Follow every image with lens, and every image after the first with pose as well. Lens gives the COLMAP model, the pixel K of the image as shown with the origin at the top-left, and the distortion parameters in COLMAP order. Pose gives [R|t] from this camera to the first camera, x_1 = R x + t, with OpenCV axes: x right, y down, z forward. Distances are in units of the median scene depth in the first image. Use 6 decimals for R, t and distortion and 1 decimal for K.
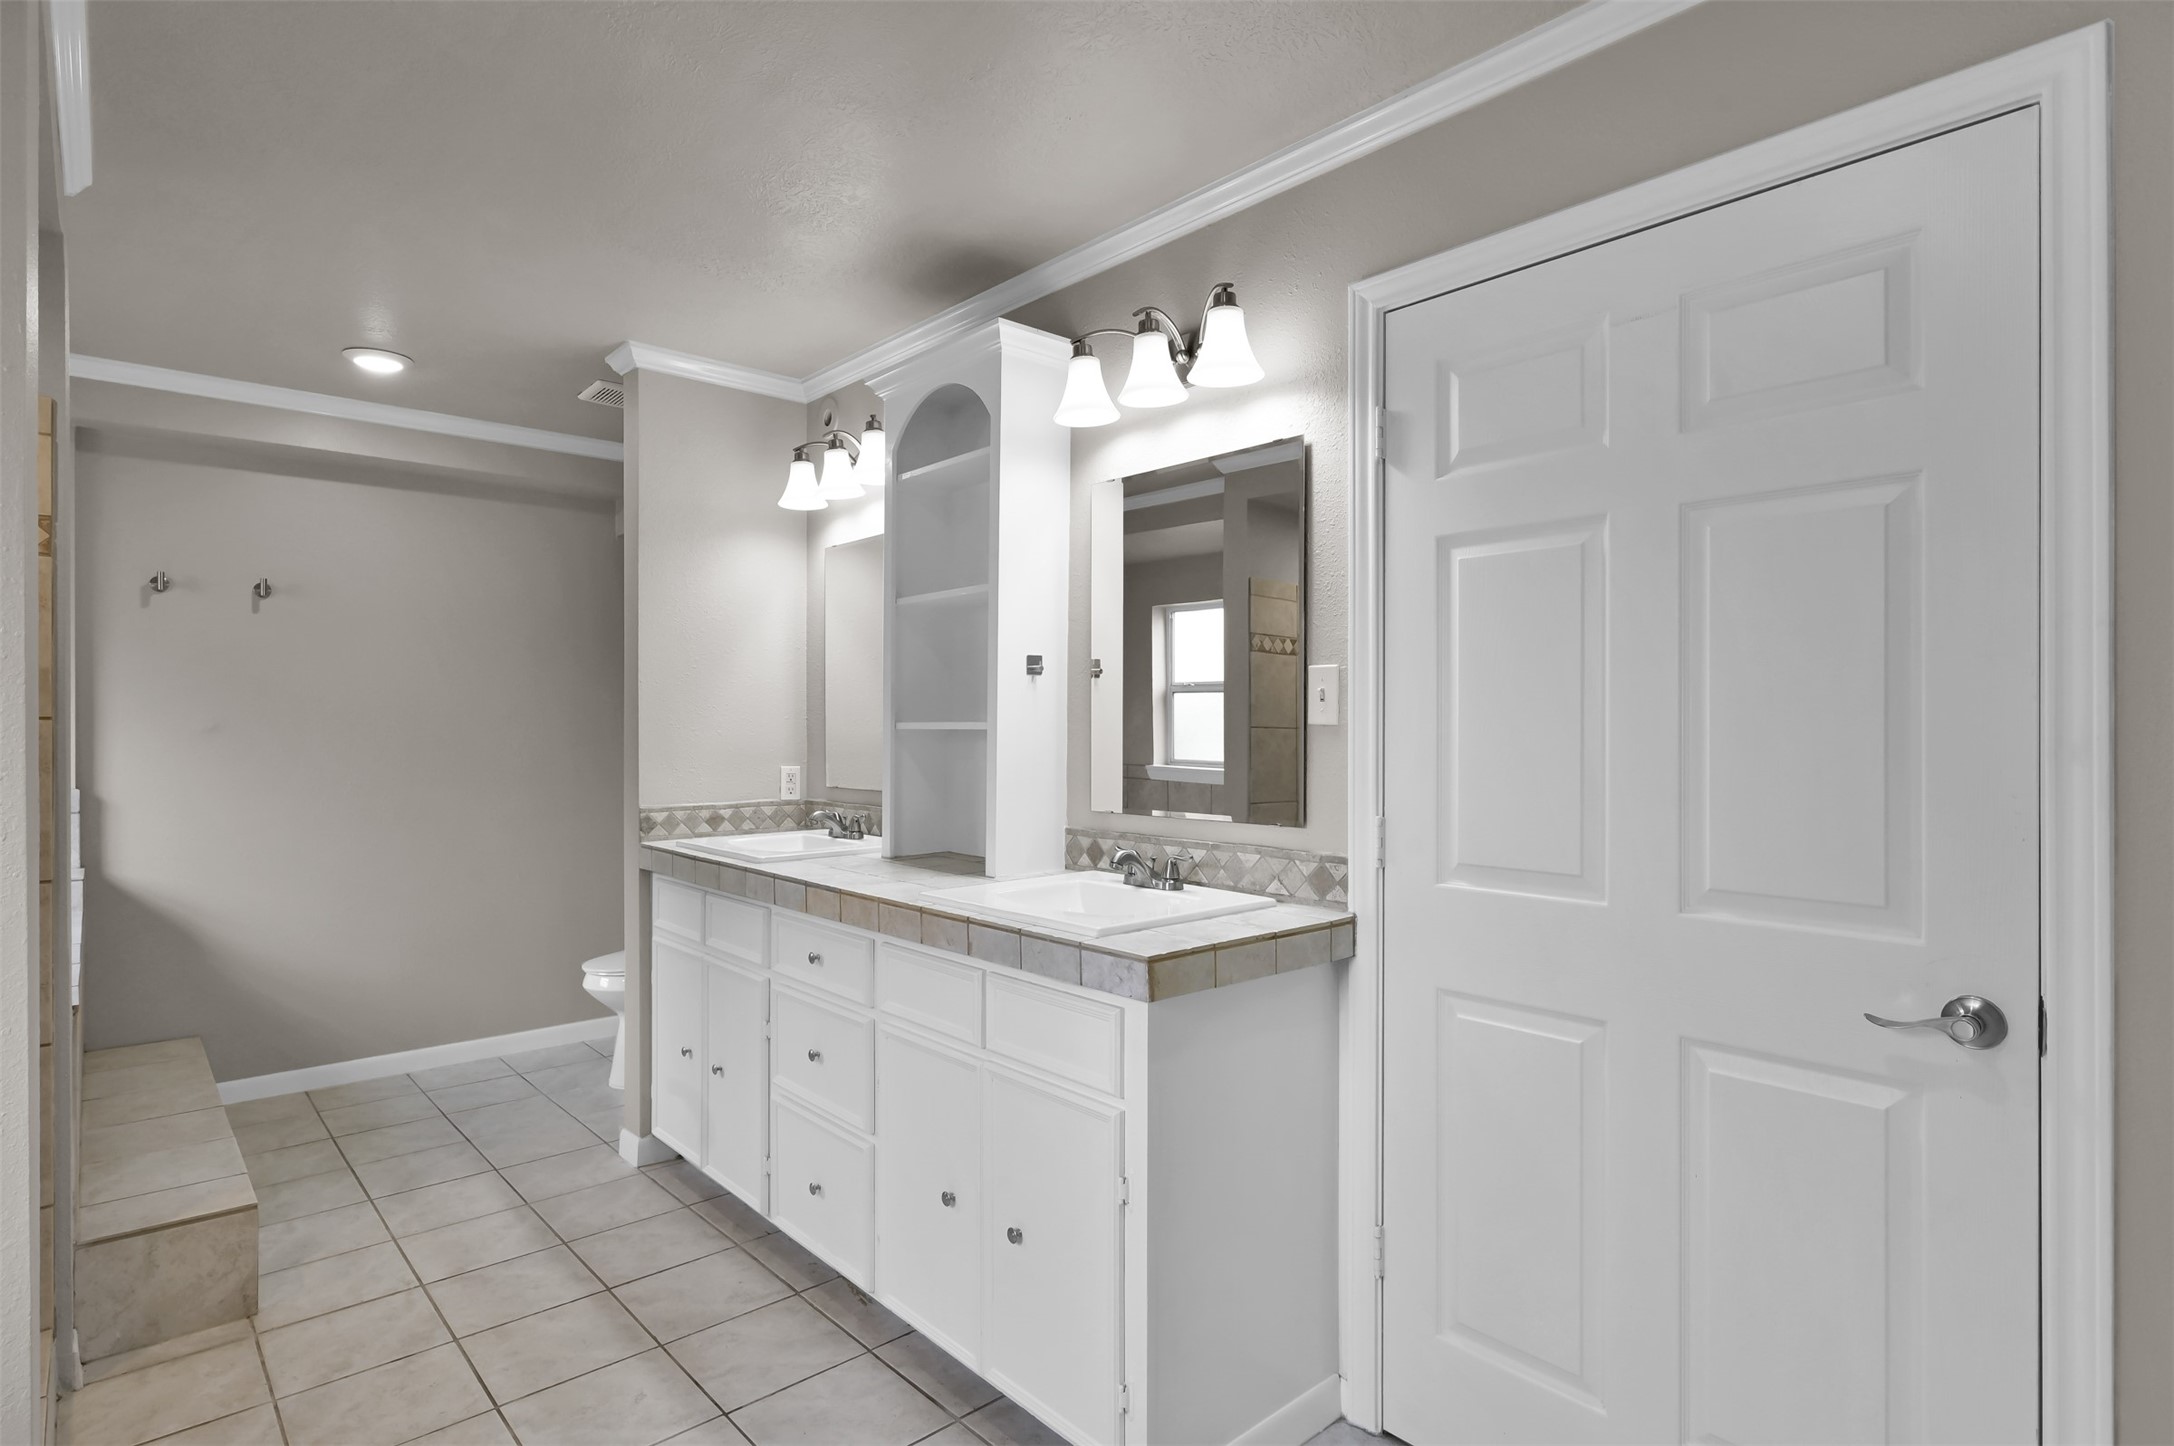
lens RADIAL K [[1116.5, 0, 1087.0], [0, 1116.5, 723.0], [0, 0, 1]] dist [-0.000380, 0.000022]
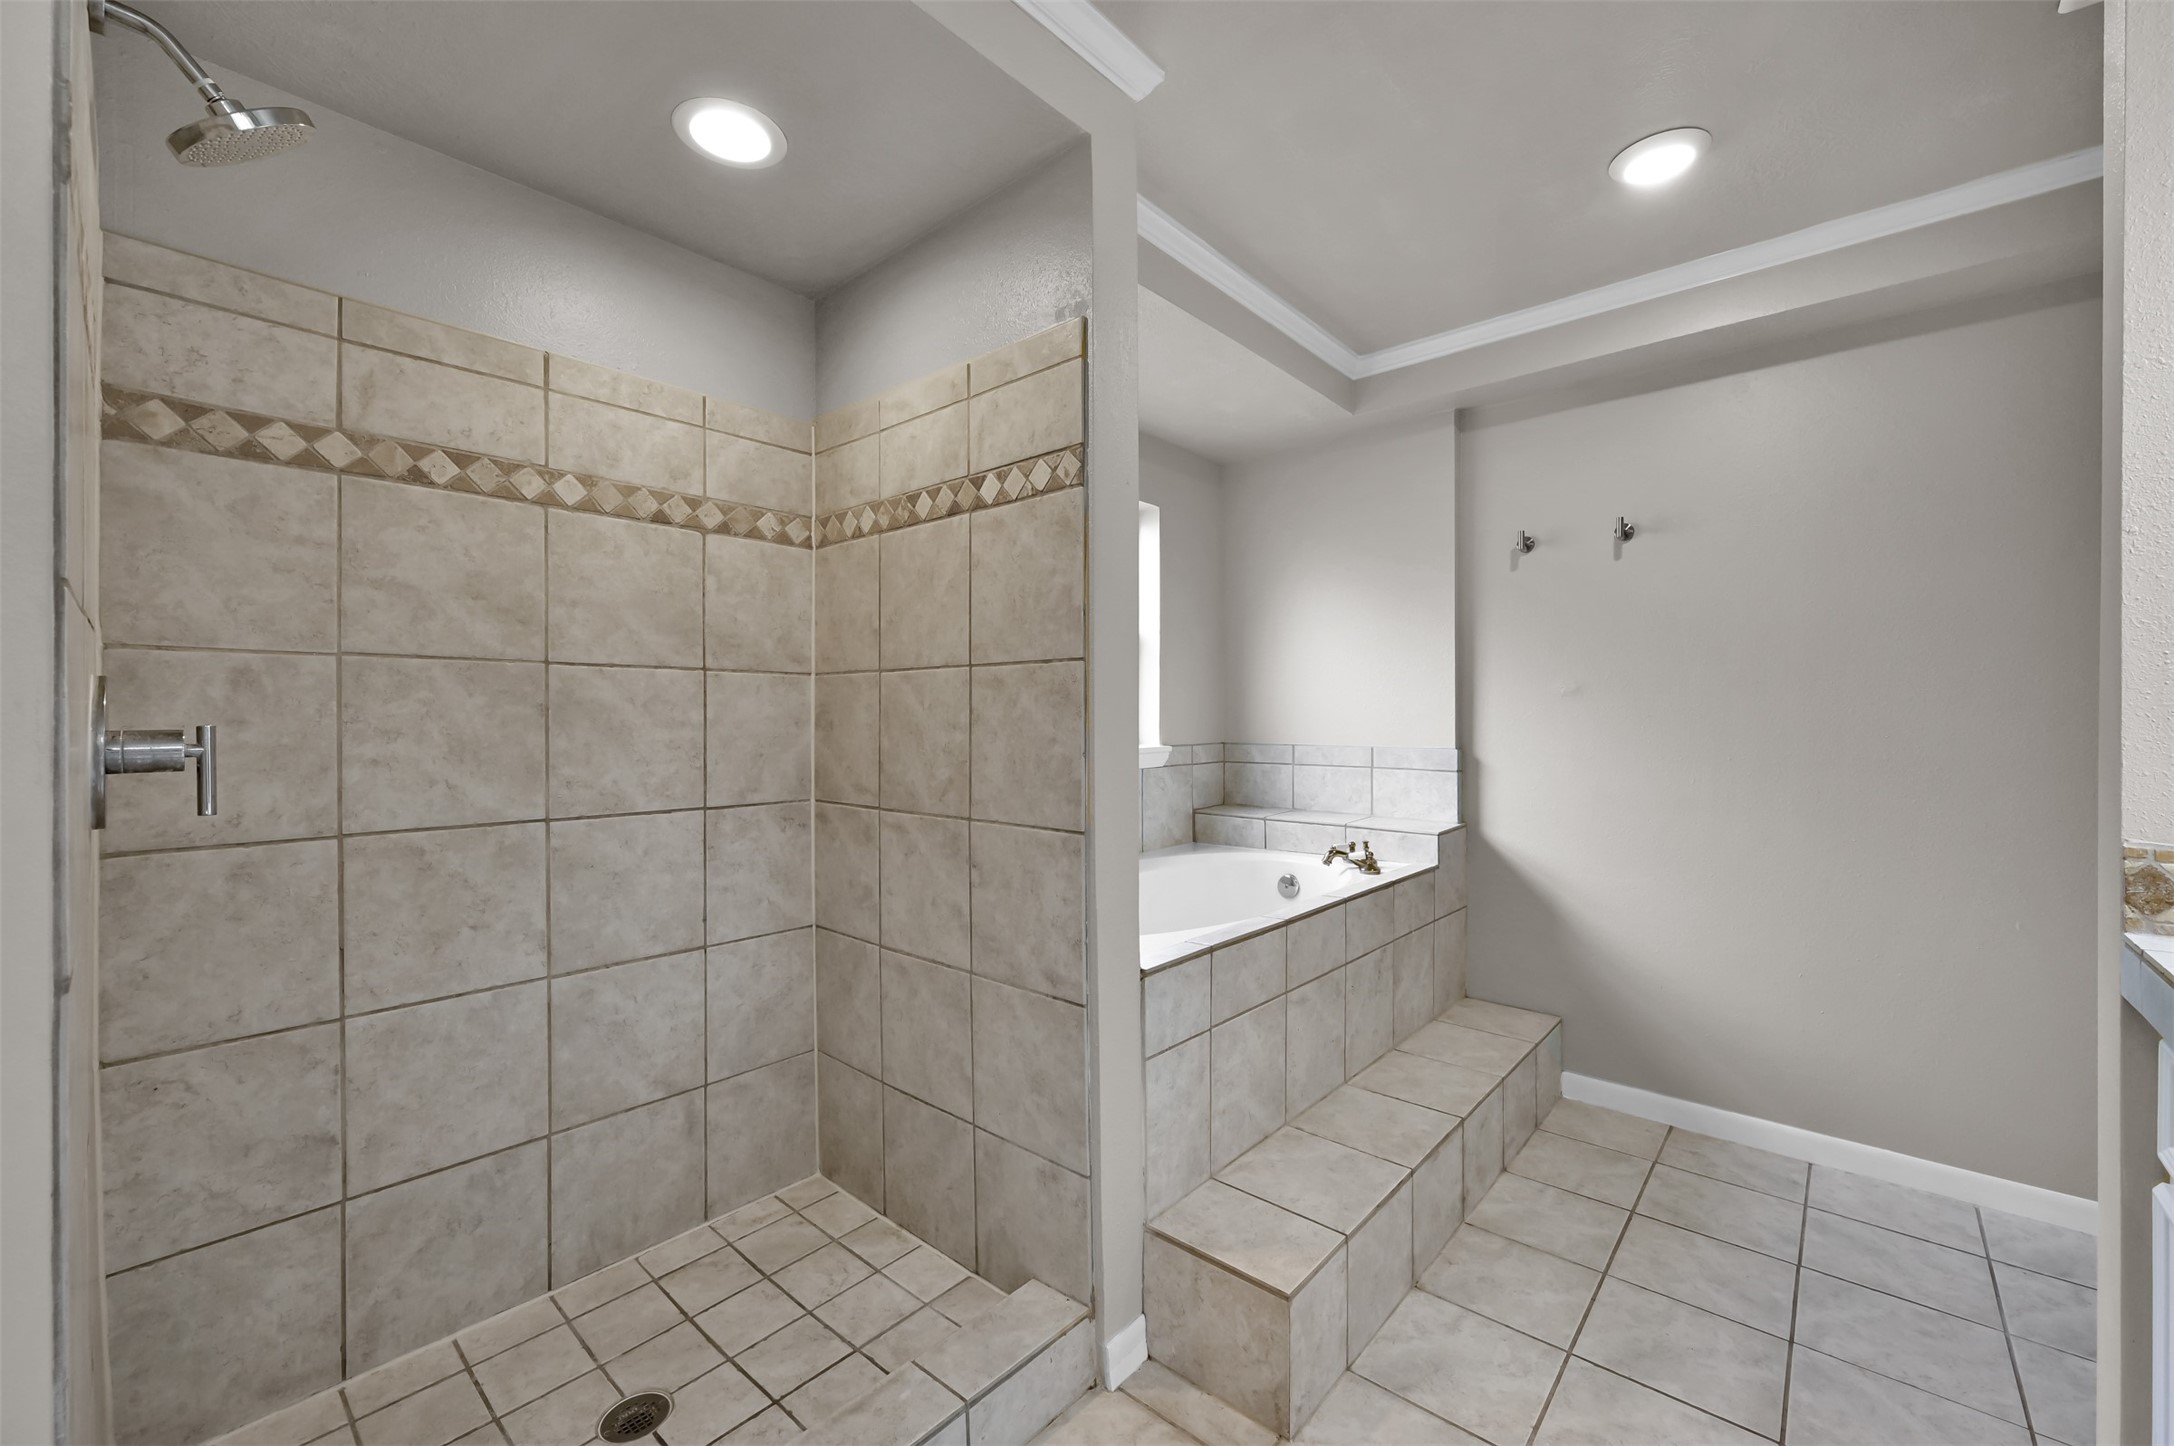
lens RADIAL K [[863.6, 0, 1081.6], [0, 863.6, 719.1], [0, 0, 1]] dist [0.002396, 0.000337]
pose [[0.115853, 0.005128, -0.993253, -0.127435], [0.002258, 0.999983, 0.005426, 0.026283], [0.993264, -0.002871, 0.115839, 0.562302]]
